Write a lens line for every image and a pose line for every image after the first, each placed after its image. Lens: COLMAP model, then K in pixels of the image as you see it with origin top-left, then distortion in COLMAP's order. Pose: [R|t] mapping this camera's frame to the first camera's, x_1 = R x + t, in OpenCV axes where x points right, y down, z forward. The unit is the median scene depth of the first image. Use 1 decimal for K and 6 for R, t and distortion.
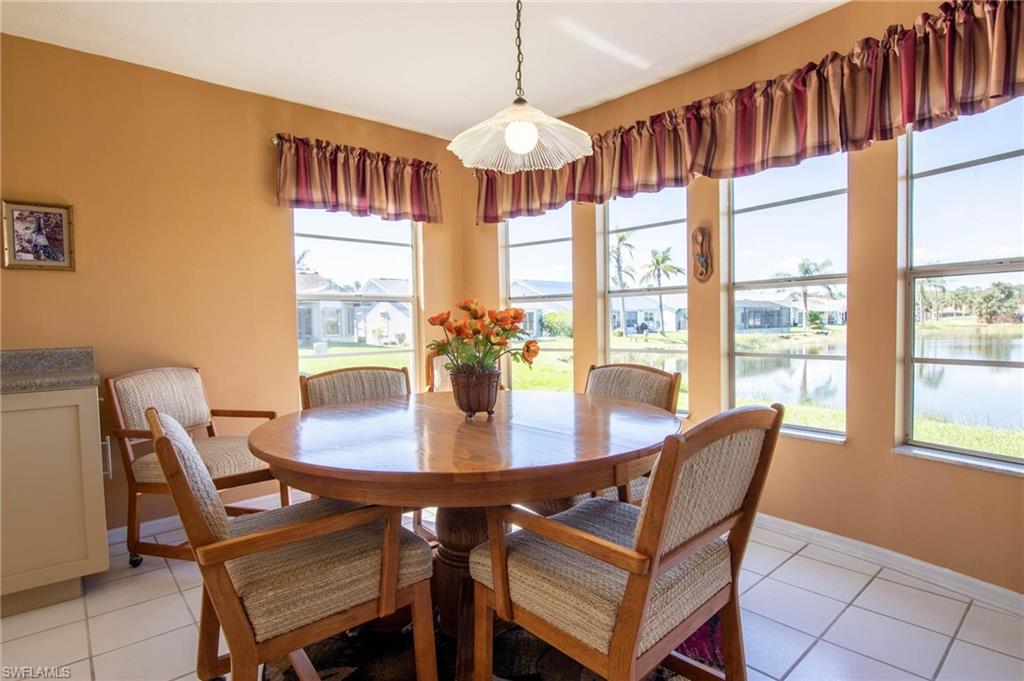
lens RADIAL K [[526.8, 0, 510.1], [0, 526.8, 345.9], [0, 0, 1]] dist [-0.002570, -0.014497]
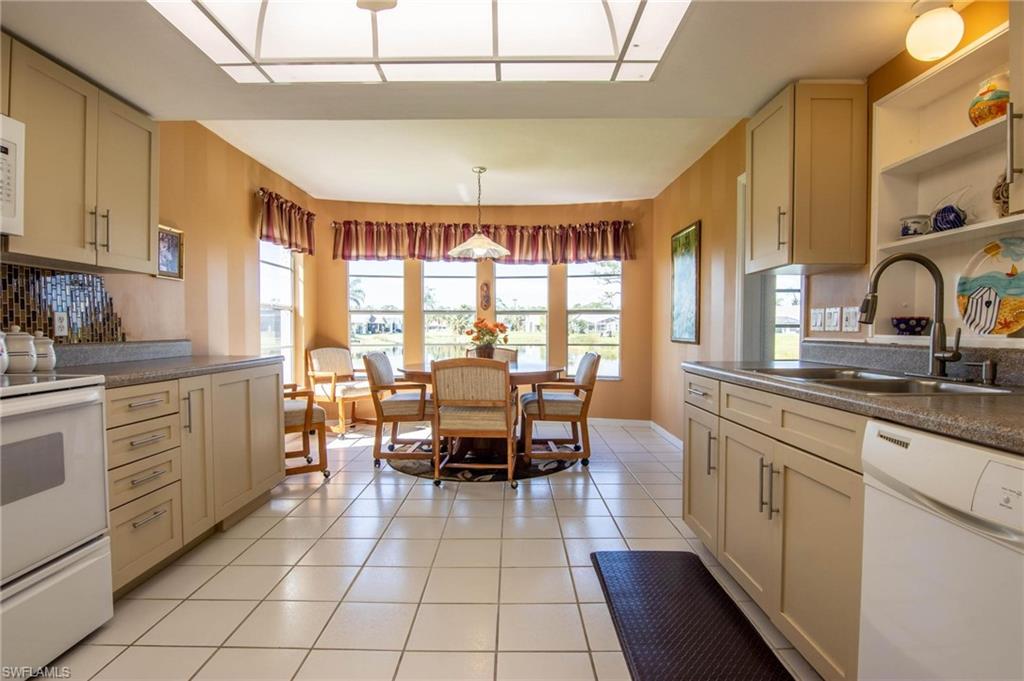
lens RADIAL K [[526.8, 0, 510.1], [0, 526.8, 345.9], [0, 0, 1]] dist [-0.002570, -0.014497]
pose [[0.658375, -0.005015, 0.752673, -1.017206], [0.017832, 0.999801, -0.008935, 0.035934], [-0.752479, 0.019304, 0.658334, -0.384071]]
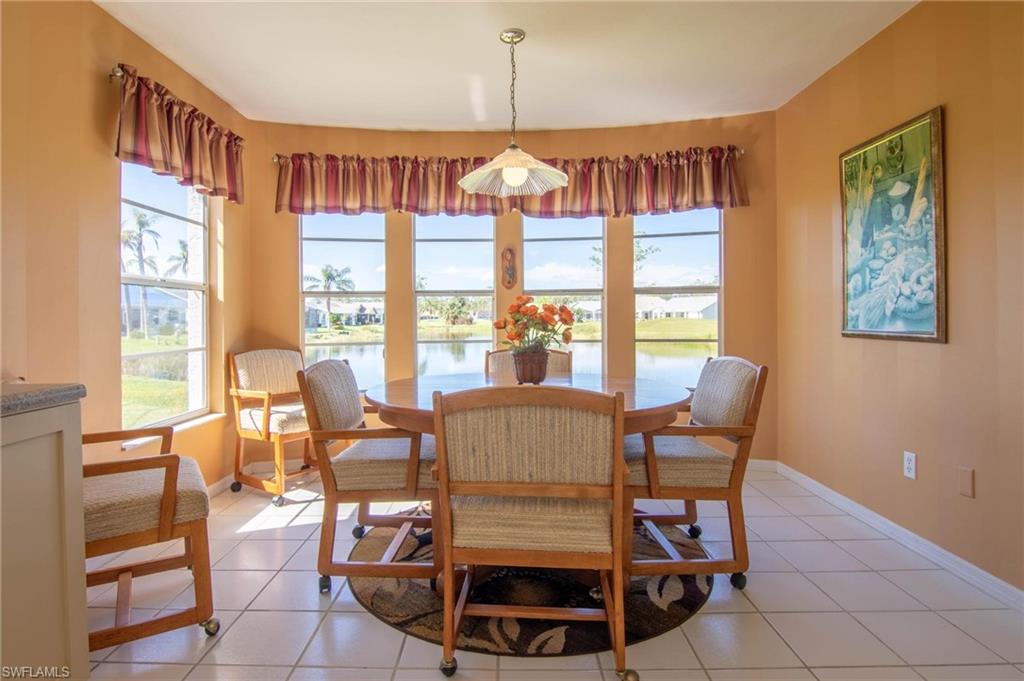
lens RADIAL K [[538.1, 0, 494.3], [0, 538.1, 319.5], [0, 0, 1]] dist [-0.001795, -0.023615]
pose [[0.671168, 0.011401, 0.741217, -0.619786], [0.026788, 0.998856, -0.039620, 0.010364], [-0.740821, 0.046448, 0.670095, 0.098470]]
